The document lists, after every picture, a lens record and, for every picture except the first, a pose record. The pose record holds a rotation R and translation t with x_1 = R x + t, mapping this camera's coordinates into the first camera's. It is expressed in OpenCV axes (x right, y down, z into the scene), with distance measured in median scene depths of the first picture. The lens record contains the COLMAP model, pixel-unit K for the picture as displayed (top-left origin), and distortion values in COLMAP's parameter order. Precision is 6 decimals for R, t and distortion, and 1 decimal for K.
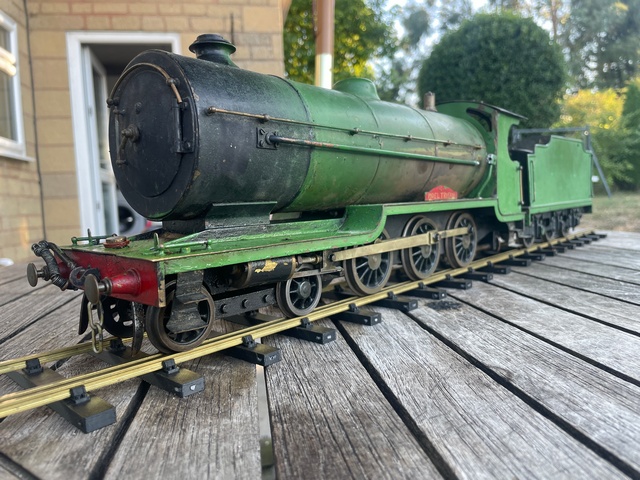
lens RADIAL K [[478.5, 0, 320.0], [0, 478.5, 240.0], [0, 0, 1]] dist [0.055071, -0.000841]
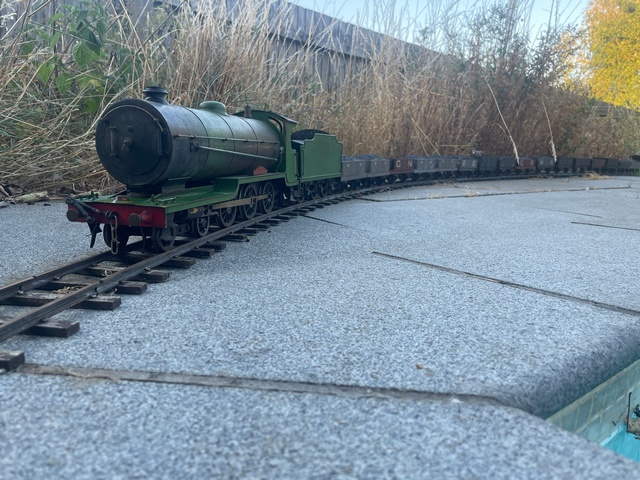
lens RADIAL K [[478.5, 0, 320.0], [0, 478.5, 240.0], [0, 0, 1]] dist [0.055071, -0.000841]
pose [[0.886516, -0.050629, 0.459920, -0.364272], [0.013002, 0.996329, 0.084615, 0.007723], [-0.462516, -0.069033, 0.883920, -0.646732]]
